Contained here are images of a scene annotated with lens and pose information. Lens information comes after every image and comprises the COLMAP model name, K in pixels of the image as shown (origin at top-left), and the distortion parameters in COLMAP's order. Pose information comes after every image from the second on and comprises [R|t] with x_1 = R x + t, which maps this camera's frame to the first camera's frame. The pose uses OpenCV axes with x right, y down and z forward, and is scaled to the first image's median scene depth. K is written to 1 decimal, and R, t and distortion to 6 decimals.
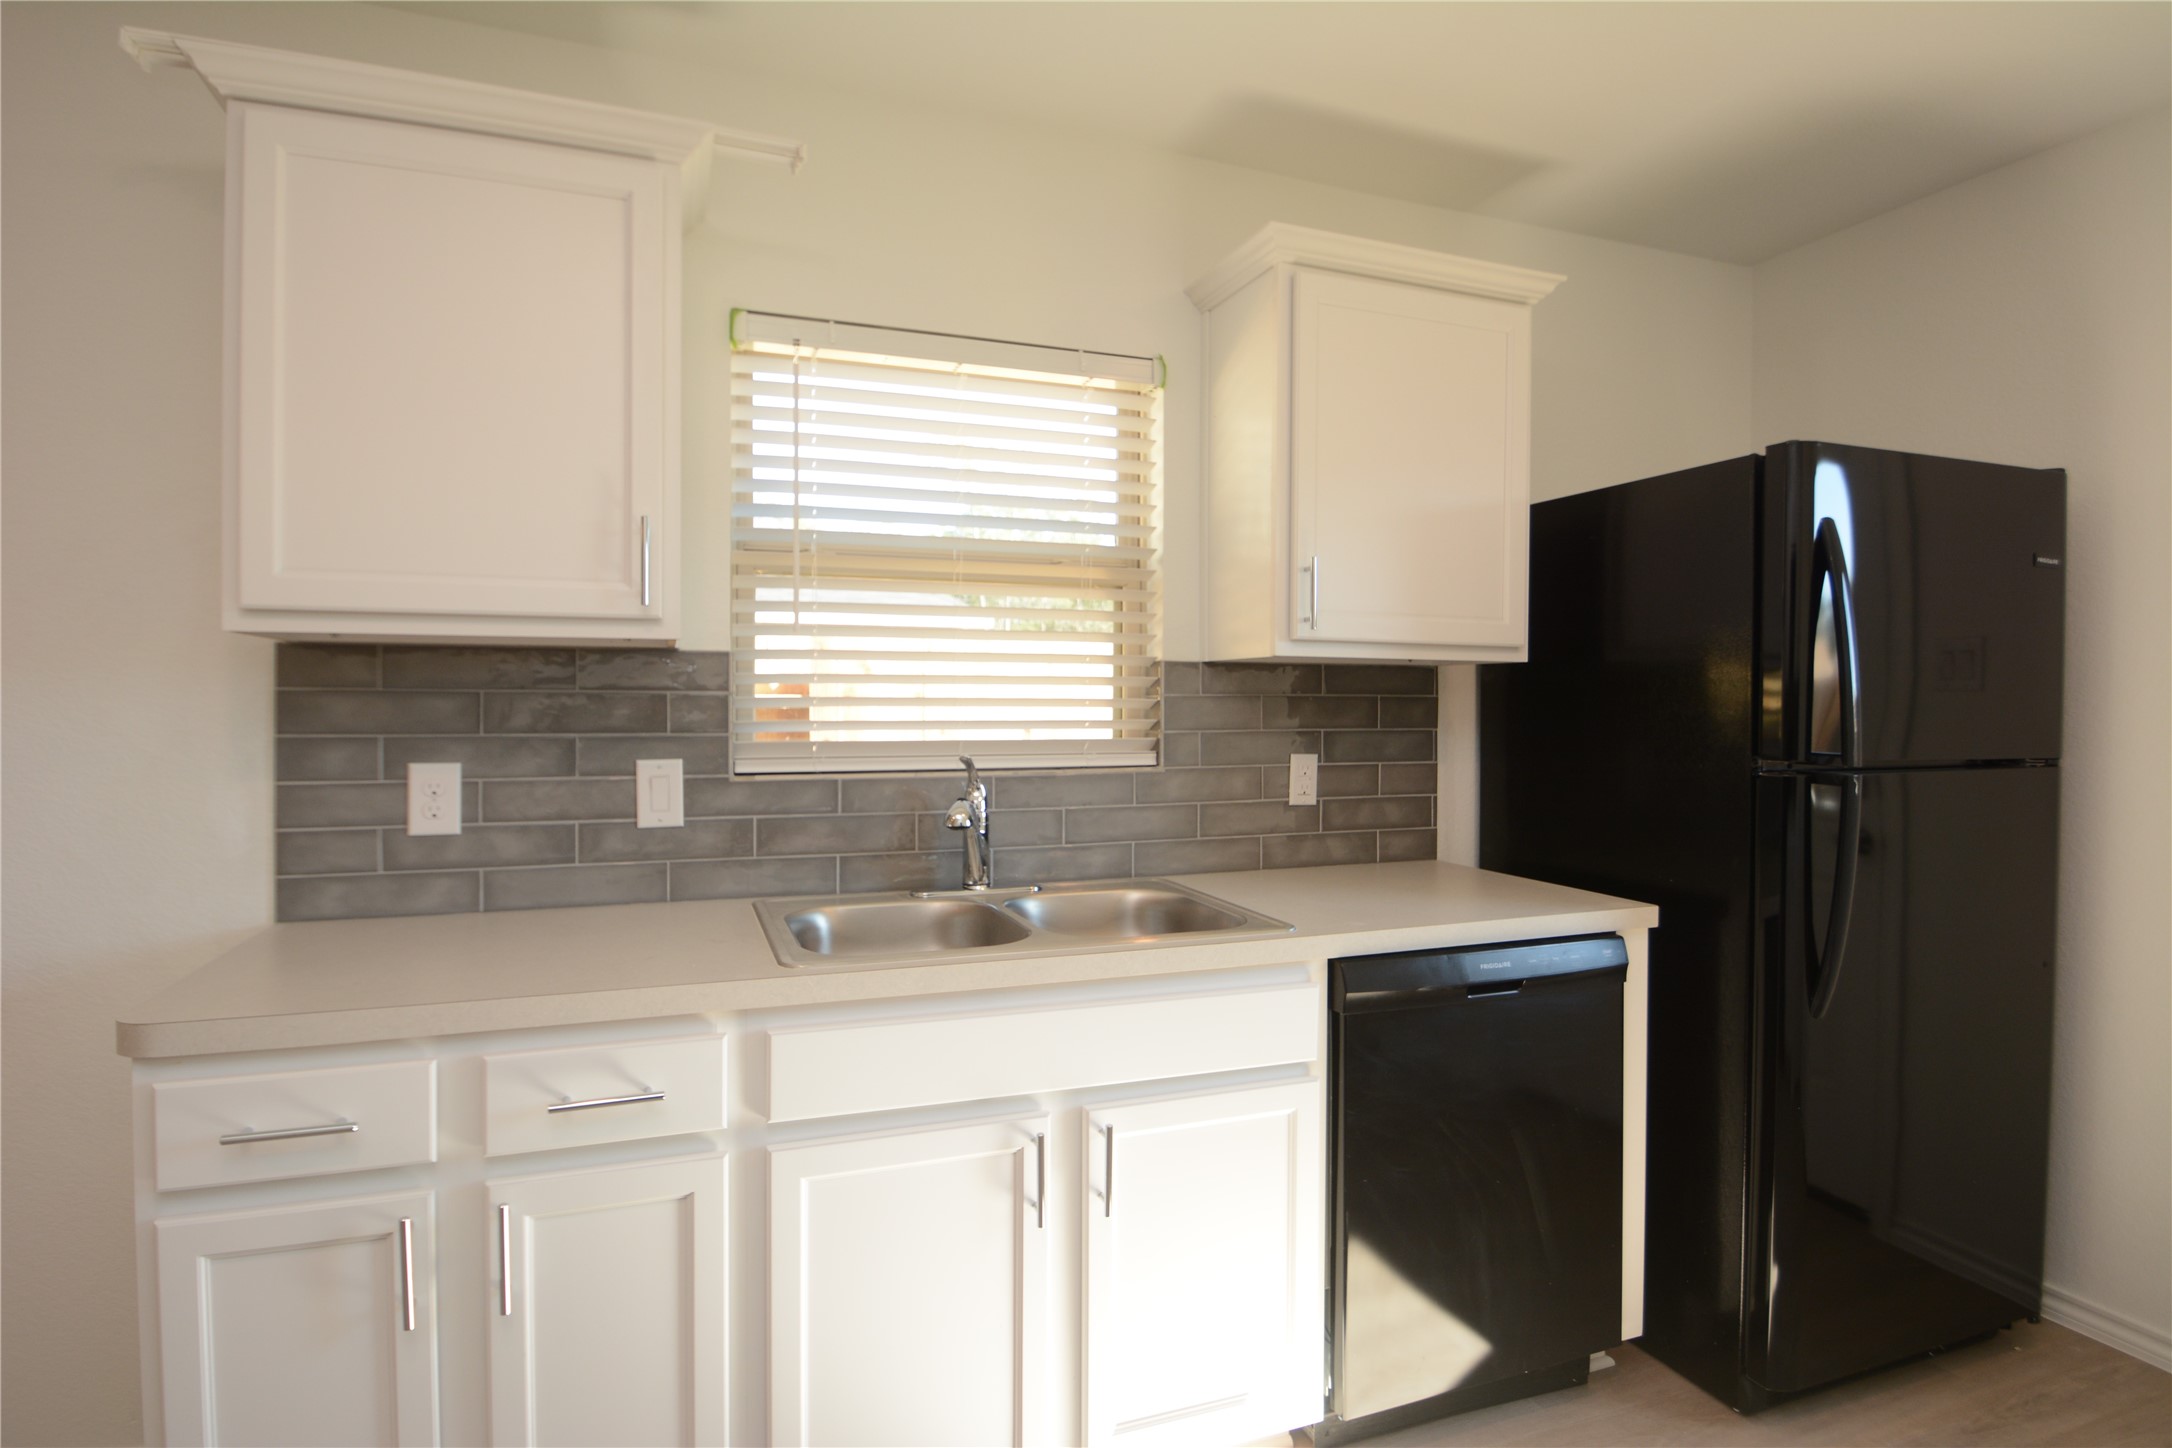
lens RADIAL K [[1107.2, 0, 1082.2], [0, 1107.2, 721.8], [0, 0, 1]] dist [-0.019045, -0.002919]
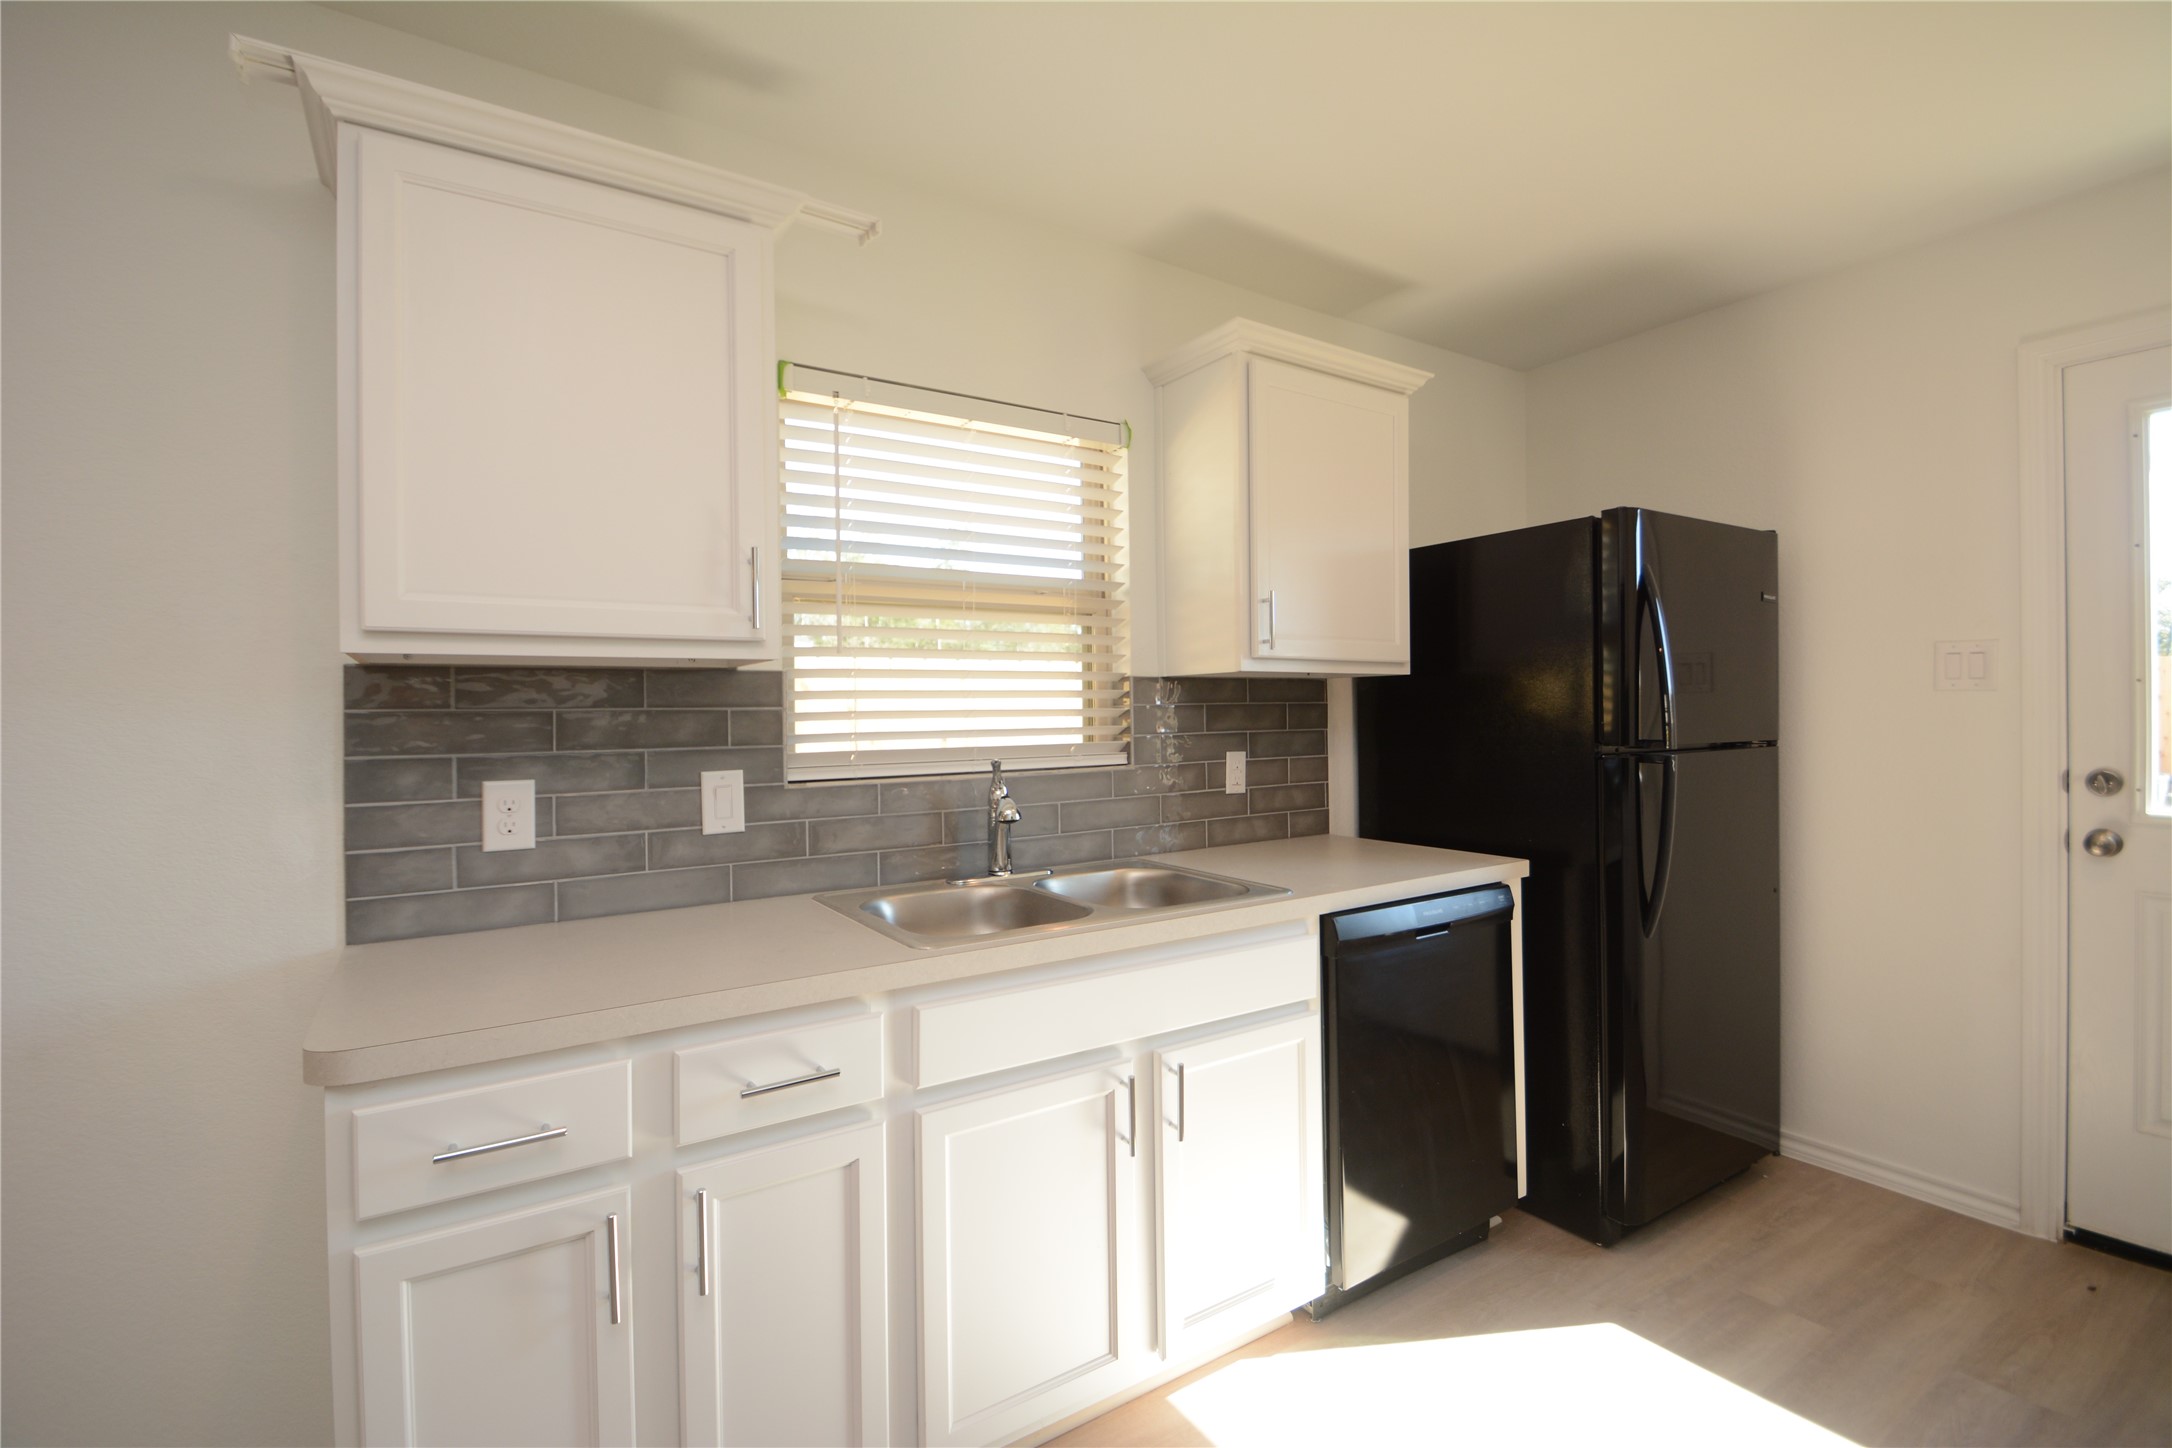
lens RADIAL K [[957.3, 0, 1084.0], [0, 957.3, 717.2], [0, 0, 1]] dist [-0.004790, -0.001172]
pose [[0.976572, -0.018073, 0.214431, -0.241043], [0.021229, 0.999697, -0.012425, 0.000879], [-0.214142, 0.016686, 0.976660, 0.004980]]
